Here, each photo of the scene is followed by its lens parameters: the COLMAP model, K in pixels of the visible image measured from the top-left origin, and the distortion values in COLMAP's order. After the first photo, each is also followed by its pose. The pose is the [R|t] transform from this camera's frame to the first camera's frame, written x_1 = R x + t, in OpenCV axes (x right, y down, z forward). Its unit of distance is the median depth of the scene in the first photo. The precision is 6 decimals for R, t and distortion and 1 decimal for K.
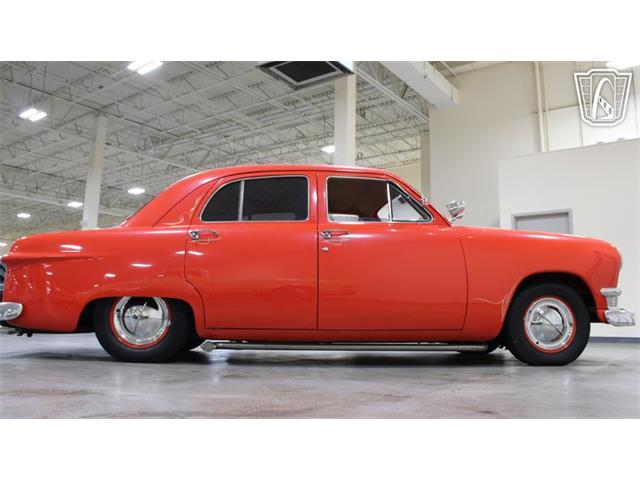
lens RADIAL K [[504.5, 0, 320.0], [0, 504.5, 240.0], [0, 0, 1]] dist [-0.077571, 0.004218]
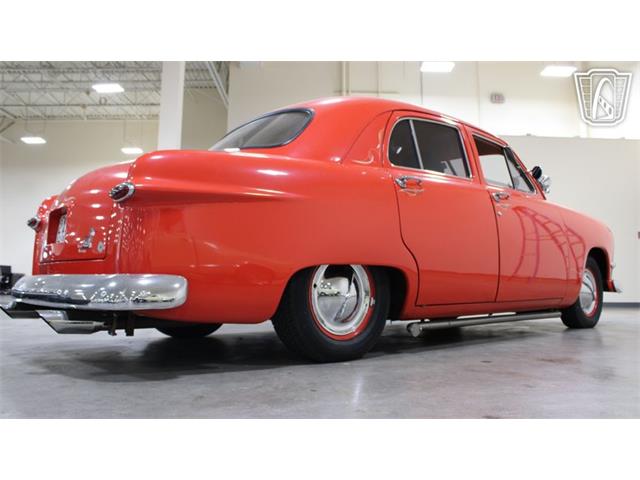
lens RADIAL K [[536.1, 0, 320.0], [0, 536.1, 240.0], [0, 0, 1]] dist [-0.166493, 0.152856]
pose [[0.805748, 0.041741, 0.590786, -0.783312], [-0.073784, 0.996817, 0.030202, 0.058519], [-0.587644, -0.067926, 0.806263, 0.414810]]
